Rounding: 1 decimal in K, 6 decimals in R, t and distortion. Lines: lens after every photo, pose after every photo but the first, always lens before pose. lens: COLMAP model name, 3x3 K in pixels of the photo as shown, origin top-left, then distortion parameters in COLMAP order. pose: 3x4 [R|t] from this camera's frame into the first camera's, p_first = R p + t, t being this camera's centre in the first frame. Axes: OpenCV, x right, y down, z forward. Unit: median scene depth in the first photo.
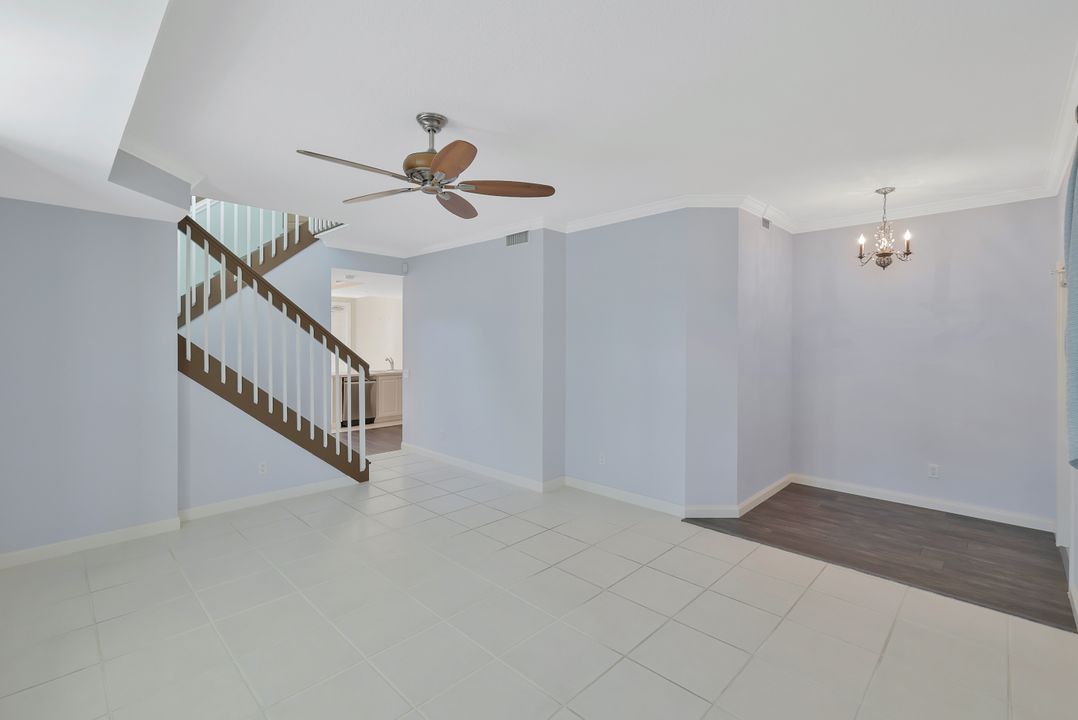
lens RADIAL K [[481.0, 0, 539.6], [0, 481.0, 352.2], [0, 0, 1]] dist [0.002542, 0.000595]
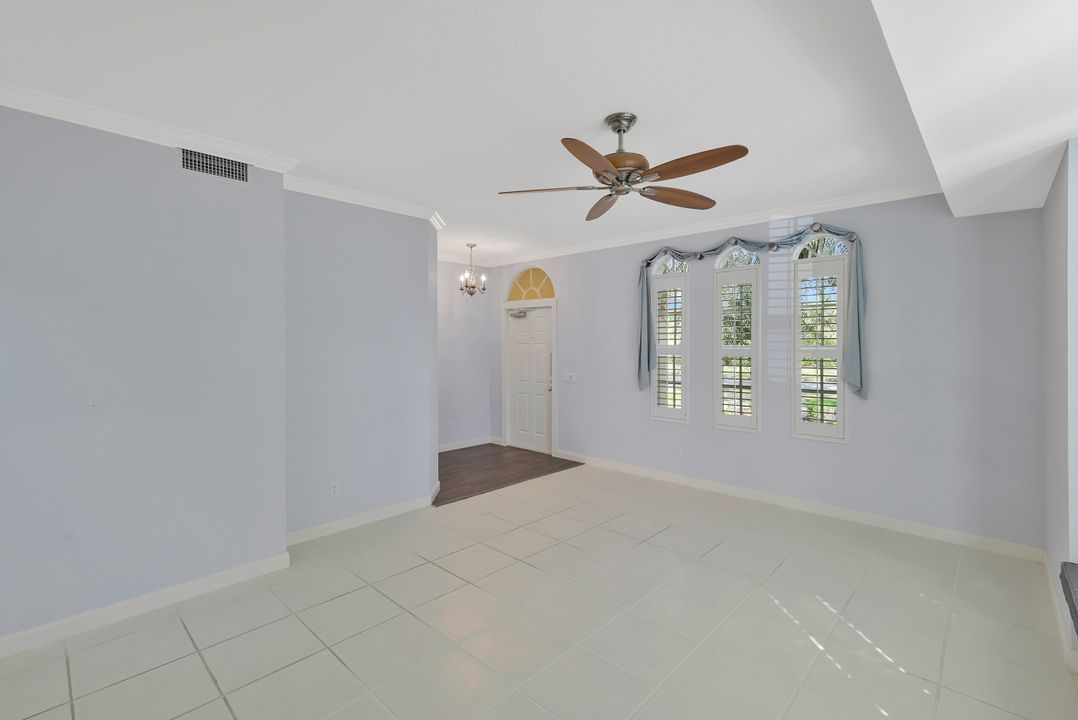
lens RADIAL K [[481.0, 0, 539.6], [0, 481.0, 352.2], [0, 0, 1]] dist [0.002542, 0.000595]
pose [[-0.008595, -0.015829, 0.999838, -0.834380], [0.023038, 0.999606, 0.016023, -0.013537], [-0.999698, 0.023172, -0.008227, 0.805605]]
